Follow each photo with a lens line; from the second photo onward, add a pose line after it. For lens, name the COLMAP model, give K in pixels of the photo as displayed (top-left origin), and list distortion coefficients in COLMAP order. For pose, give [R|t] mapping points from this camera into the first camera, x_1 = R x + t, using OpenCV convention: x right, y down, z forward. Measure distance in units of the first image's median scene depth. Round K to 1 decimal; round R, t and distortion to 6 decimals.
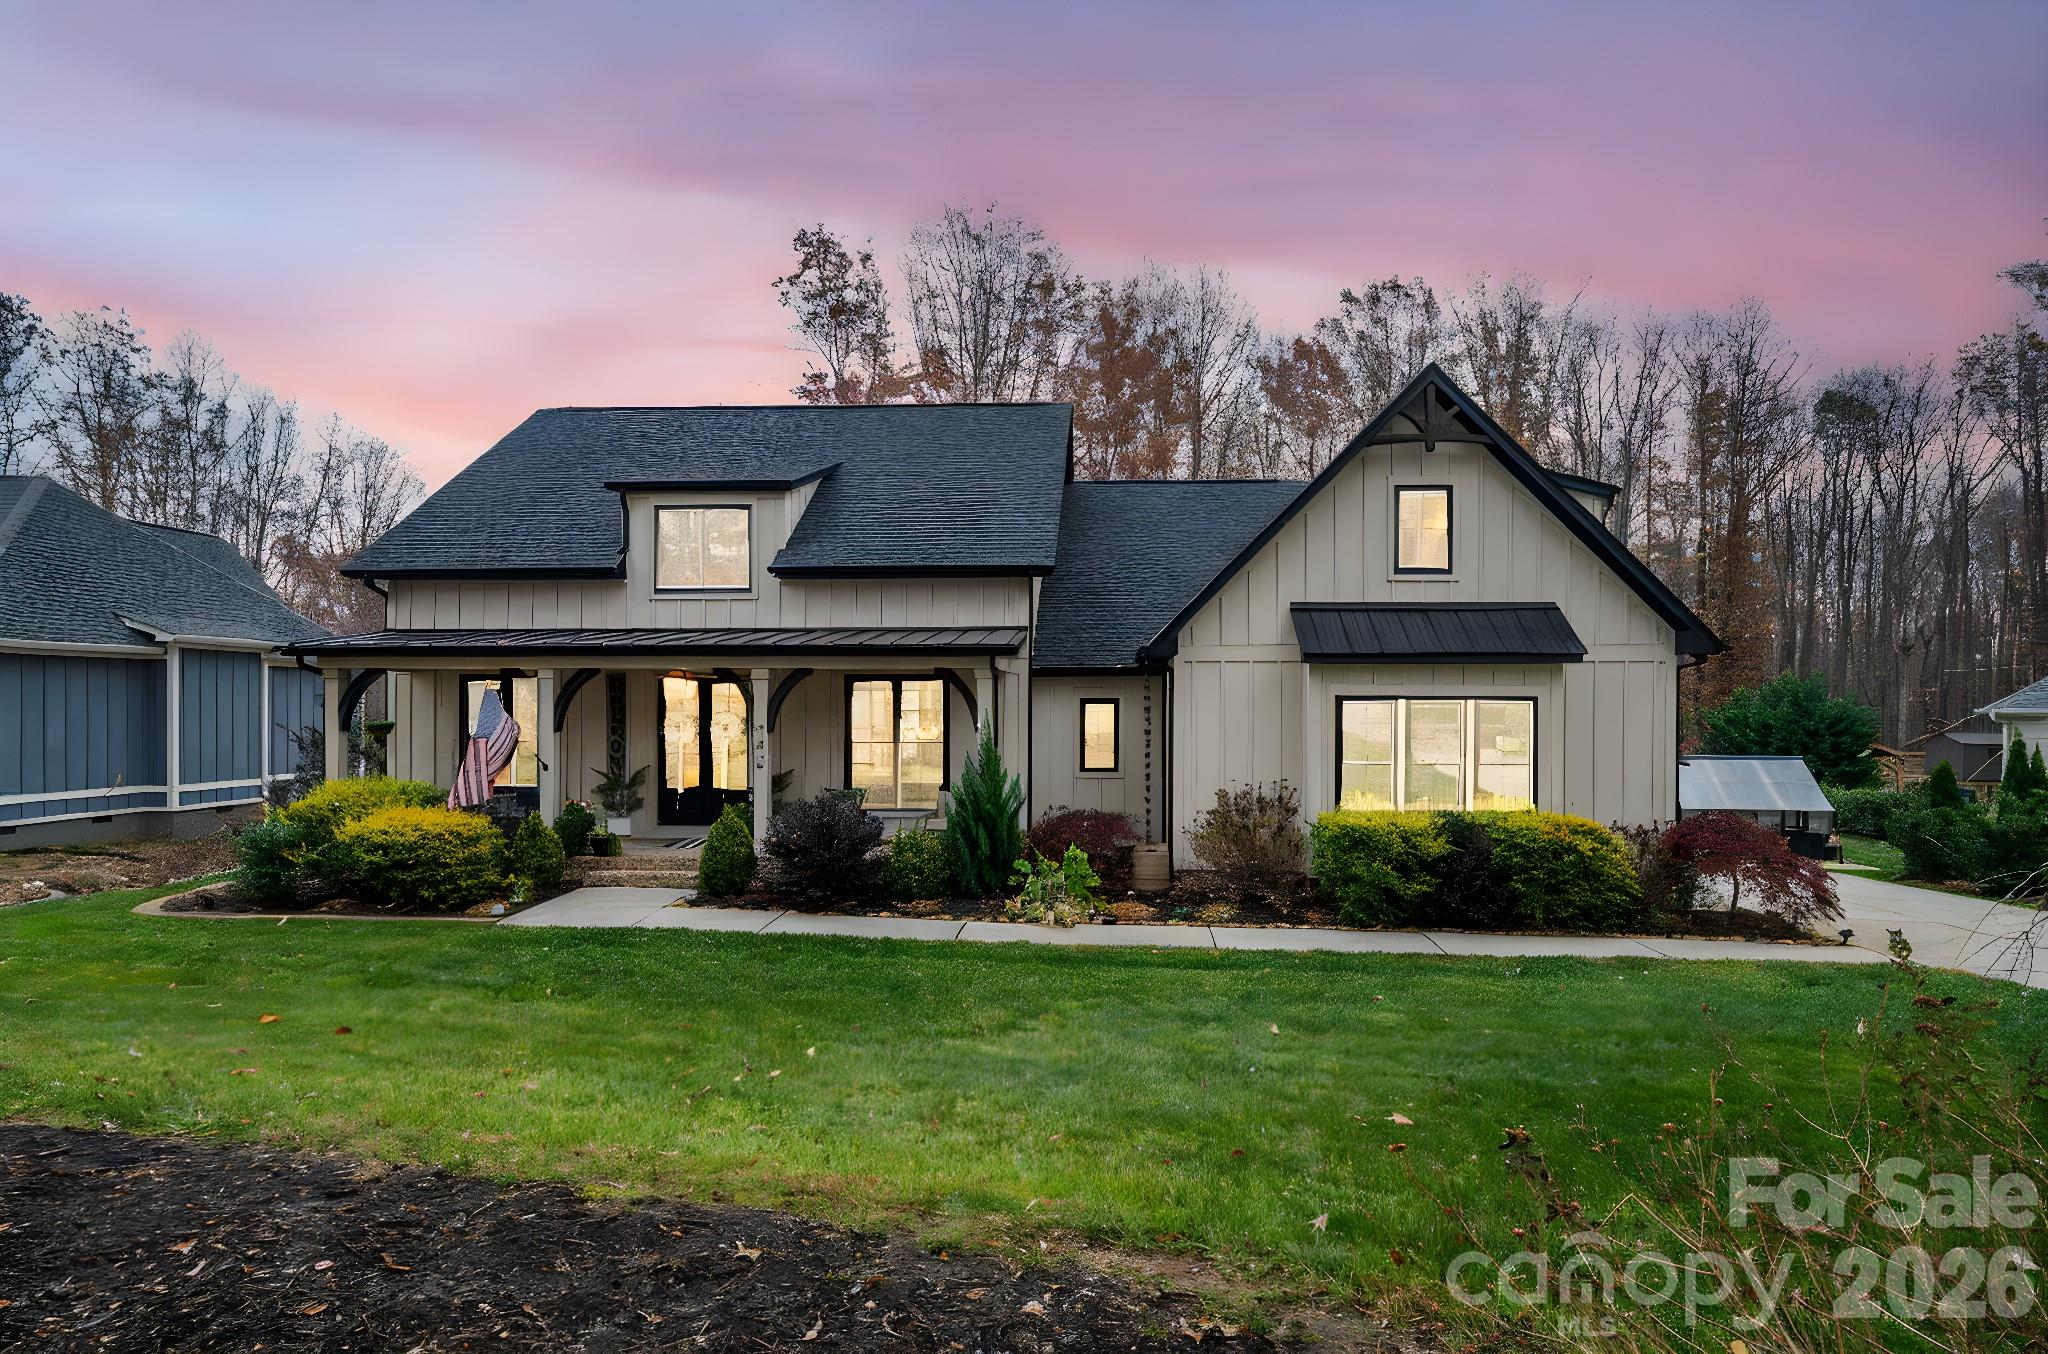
lens RADIAL K [[901.9, 0, 1026.2], [0, 901.9, 692.6], [0, 0, 1]] dist [-0.002624, 0.000385]
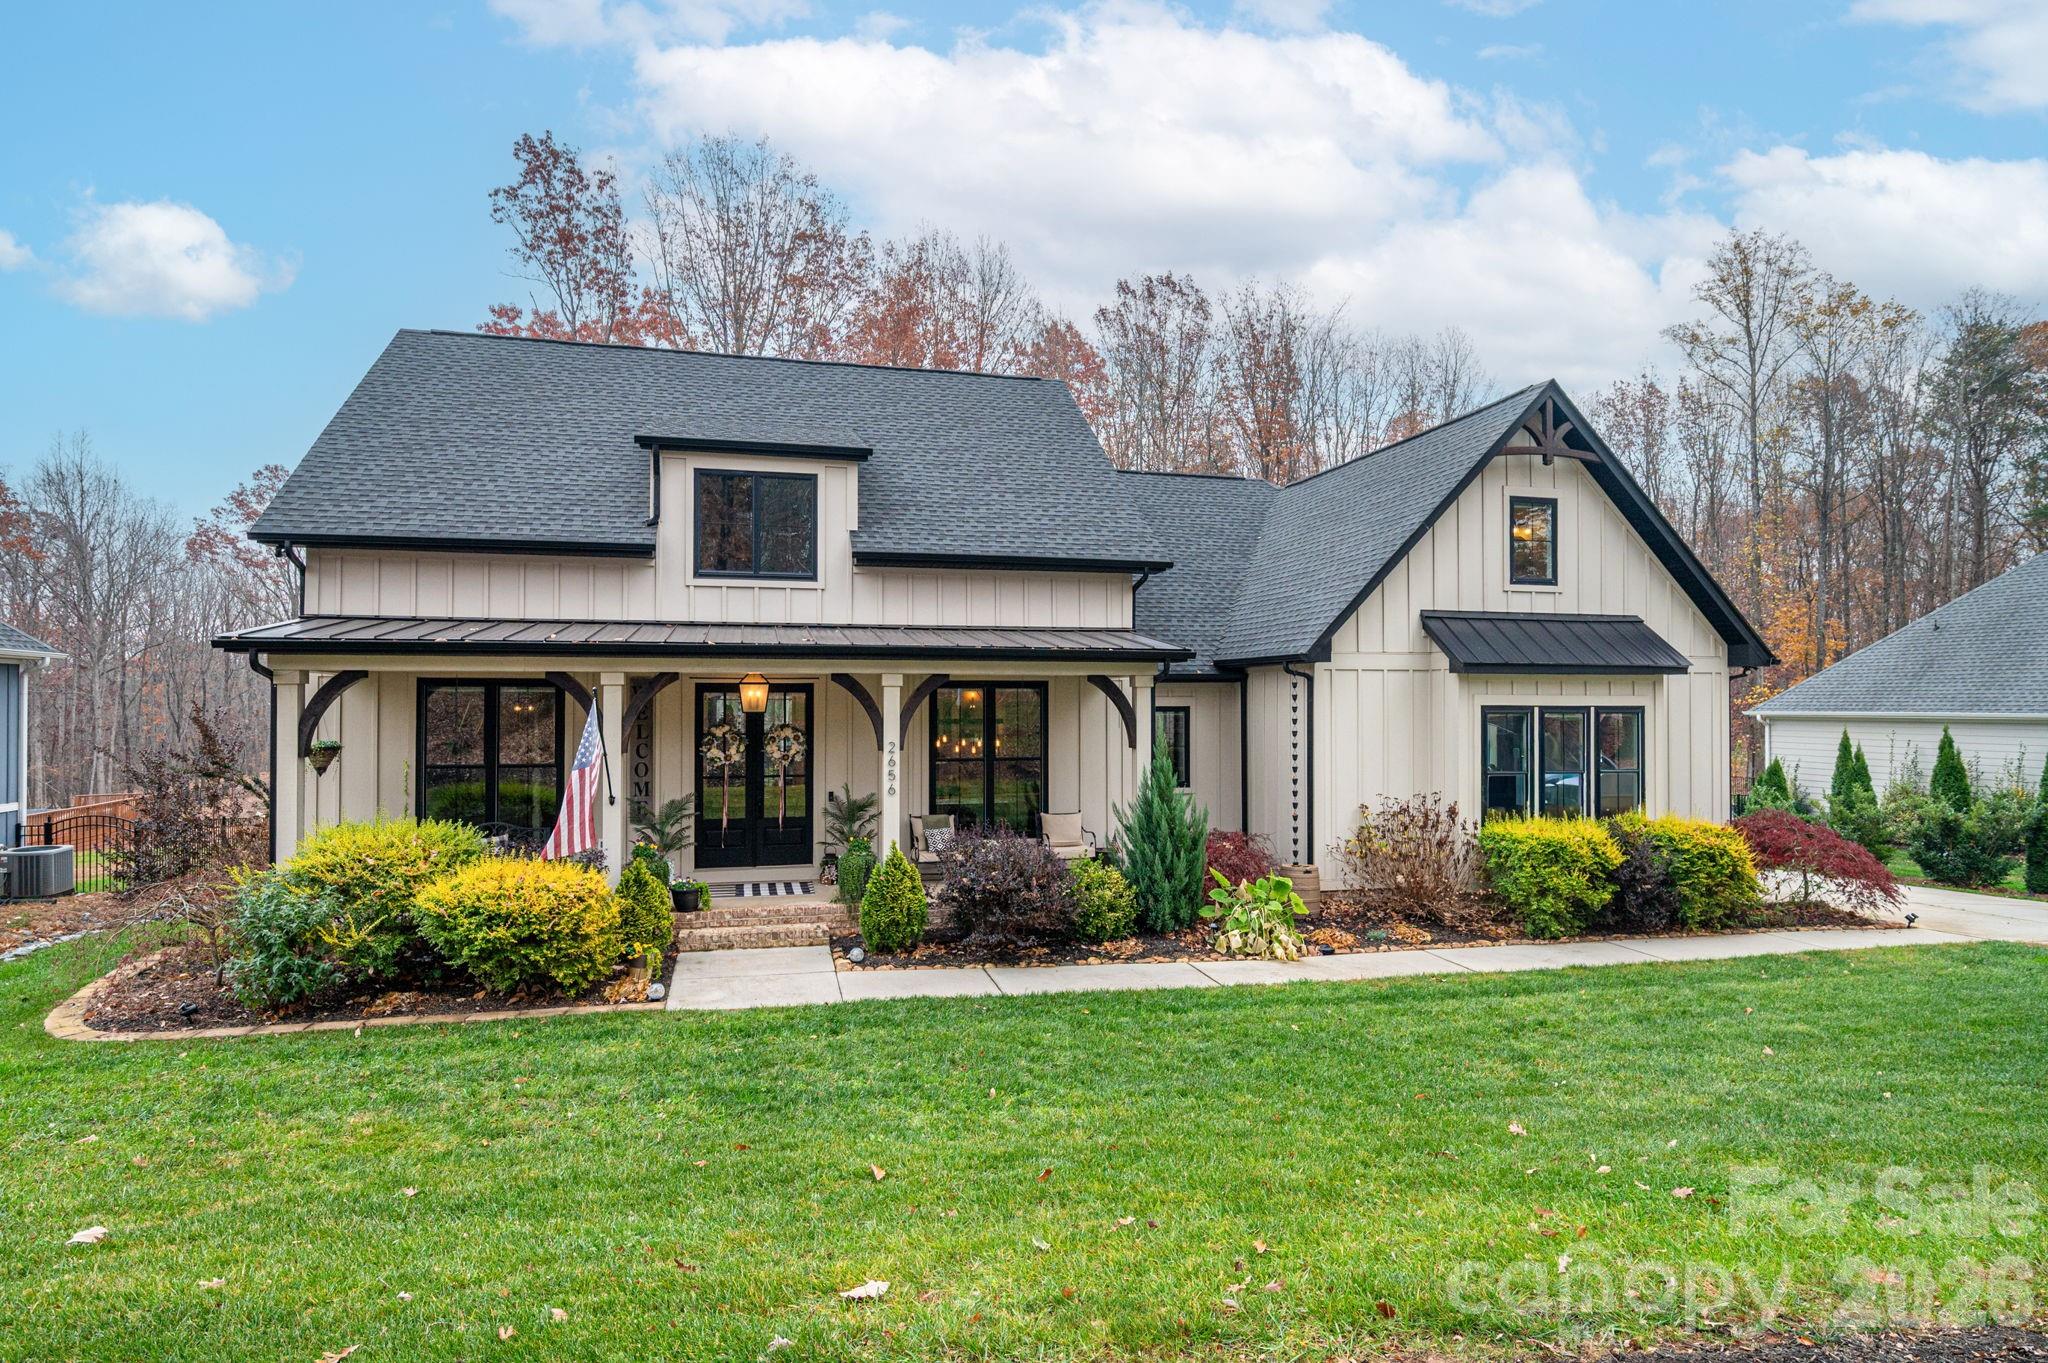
lens RADIAL K [[988.8, 0, 1024.0], [0, 988.8, 678.6], [0, 0, 1]] dist [0.001955, 0.000196]
pose [[0.963342, 0.005565, 0.268218, -0.410709], [-0.001369, 0.999874, -0.015829, -0.008385], [-0.268272, 0.014881, 0.963228, 0.084540]]
